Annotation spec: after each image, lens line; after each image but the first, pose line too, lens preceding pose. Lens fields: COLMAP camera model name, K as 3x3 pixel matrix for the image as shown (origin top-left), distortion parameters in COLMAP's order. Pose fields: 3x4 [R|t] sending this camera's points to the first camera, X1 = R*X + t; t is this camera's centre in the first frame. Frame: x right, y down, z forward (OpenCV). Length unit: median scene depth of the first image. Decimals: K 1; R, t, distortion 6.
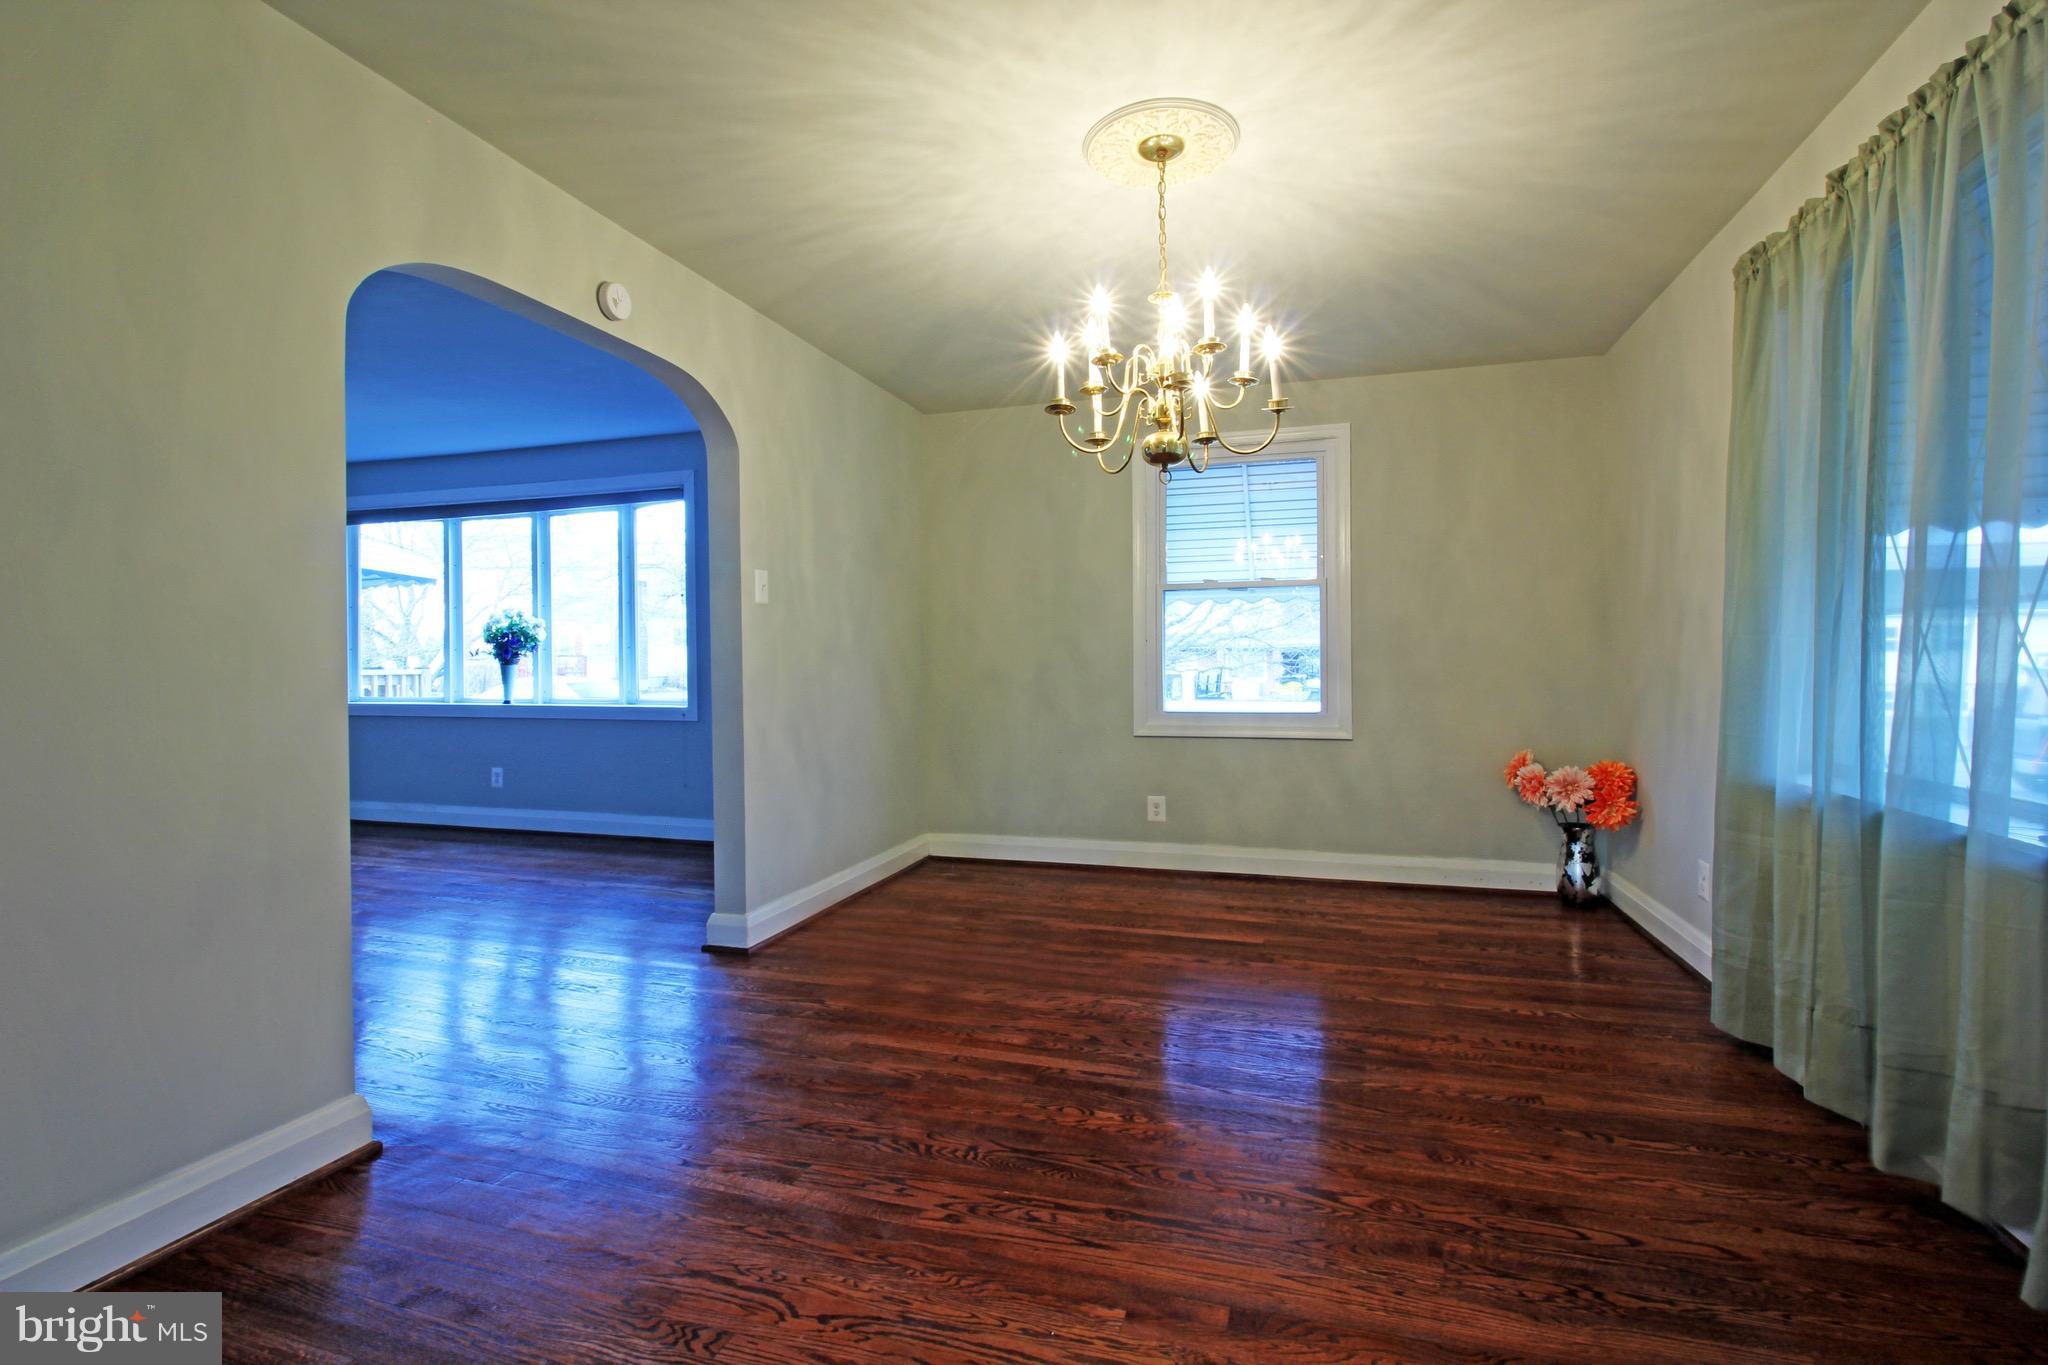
lens RADIAL K [[950.2, 0, 1041.8], [0, 950.2, 671.4], [0, 0, 1]] dist [0.004789, -0.014549]
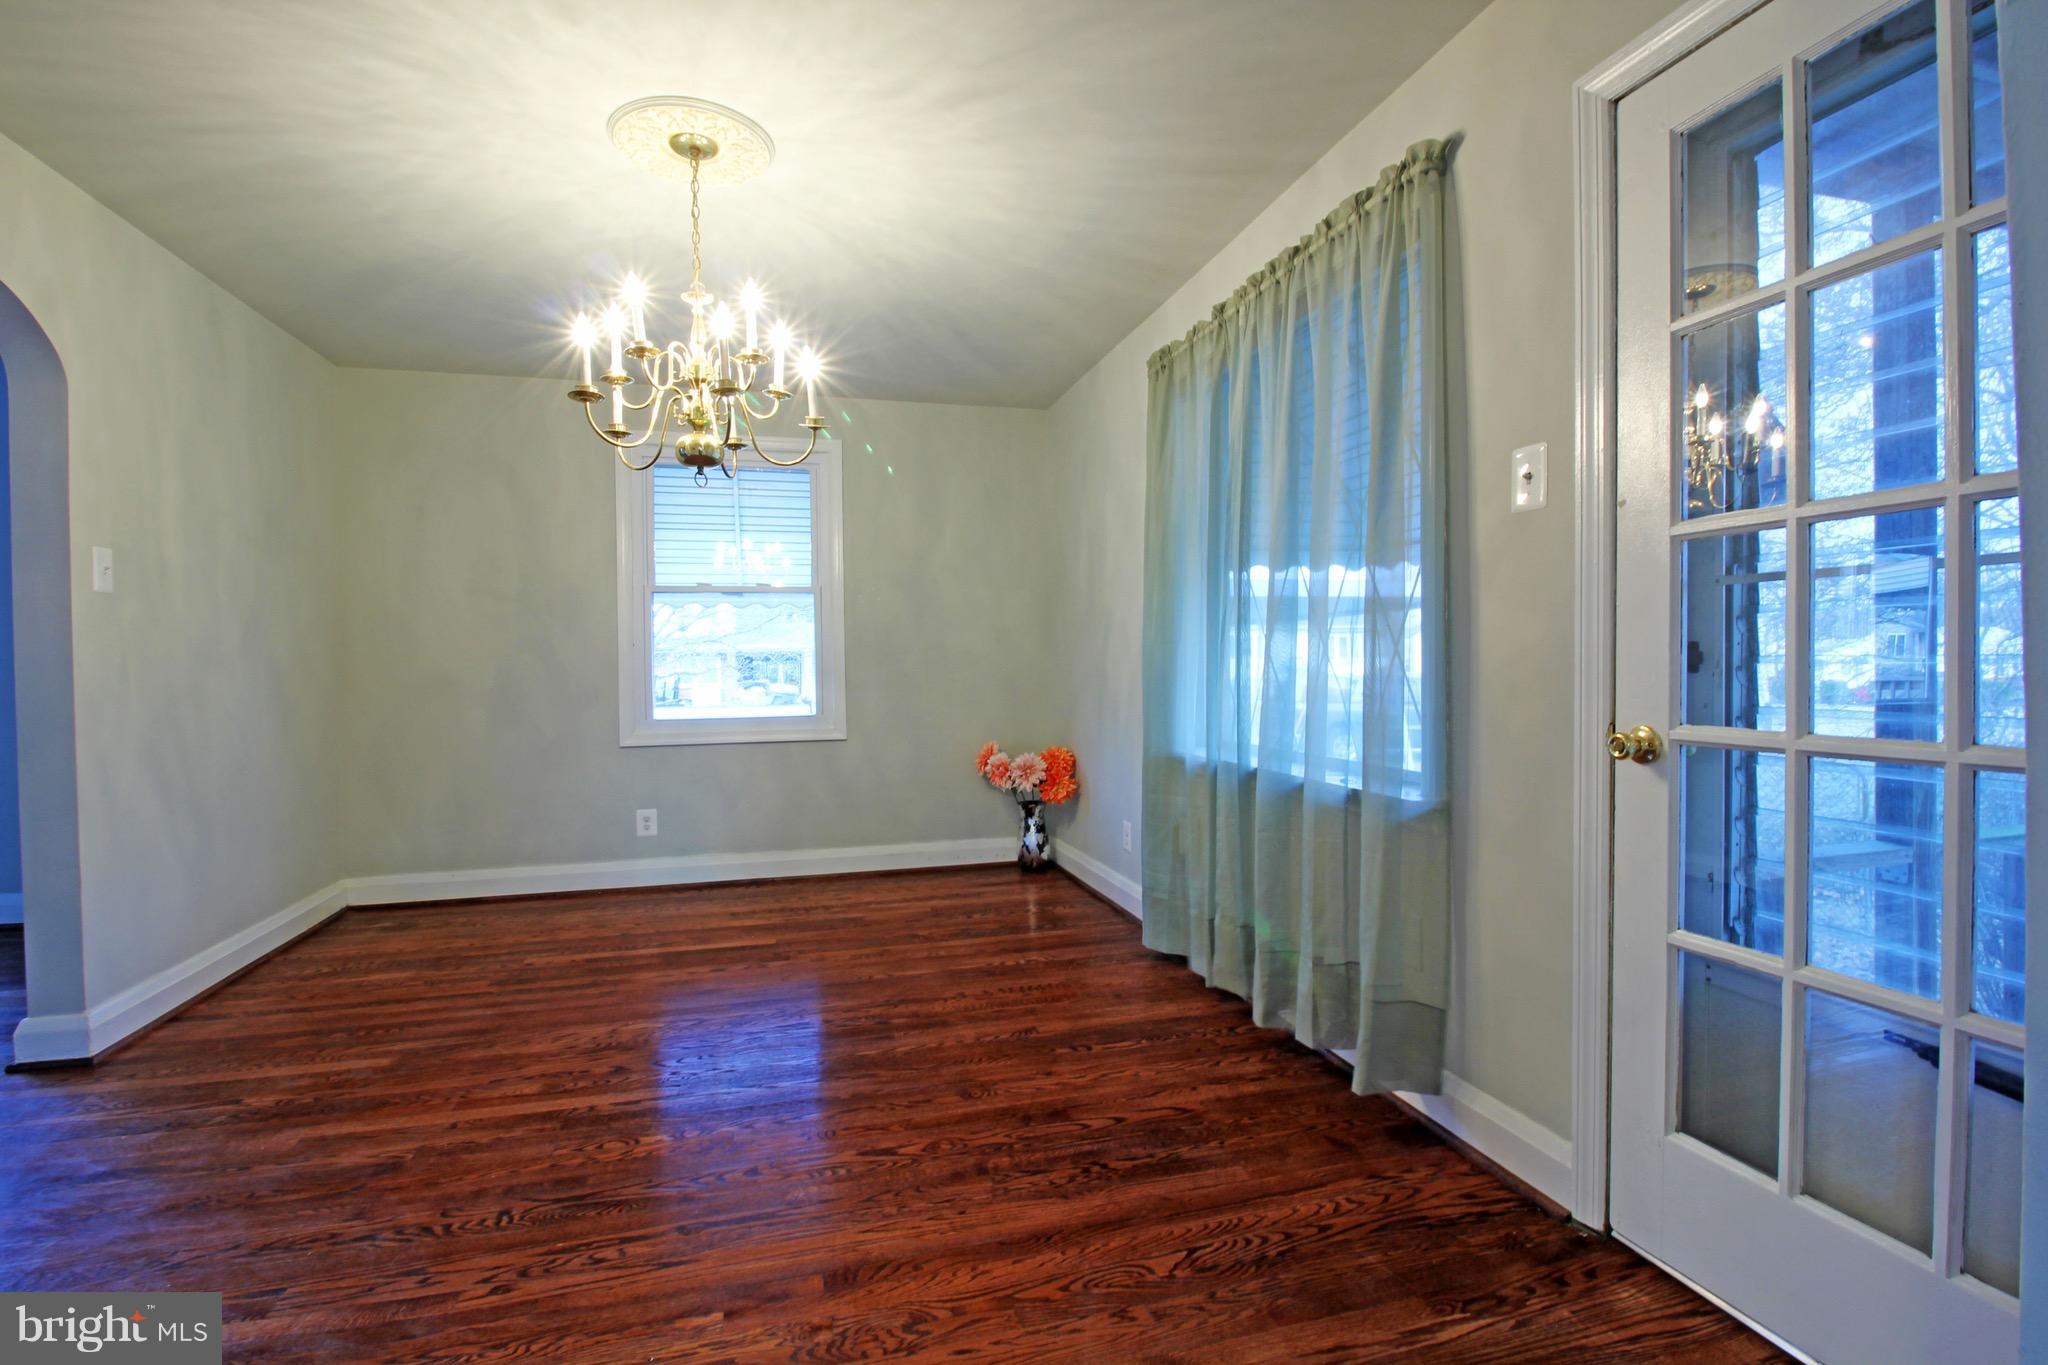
lens RADIAL K [[950.2, 0, 1041.8], [0, 950.2, 671.4], [0, 0, 1]] dist [0.004789, -0.014549]
pose [[0.845620, -0.008426, 0.533719, -0.099382], [0.011268, 0.999934, -0.002067, 0.000574], [-0.533667, 0.007762, 0.845659, -0.022251]]
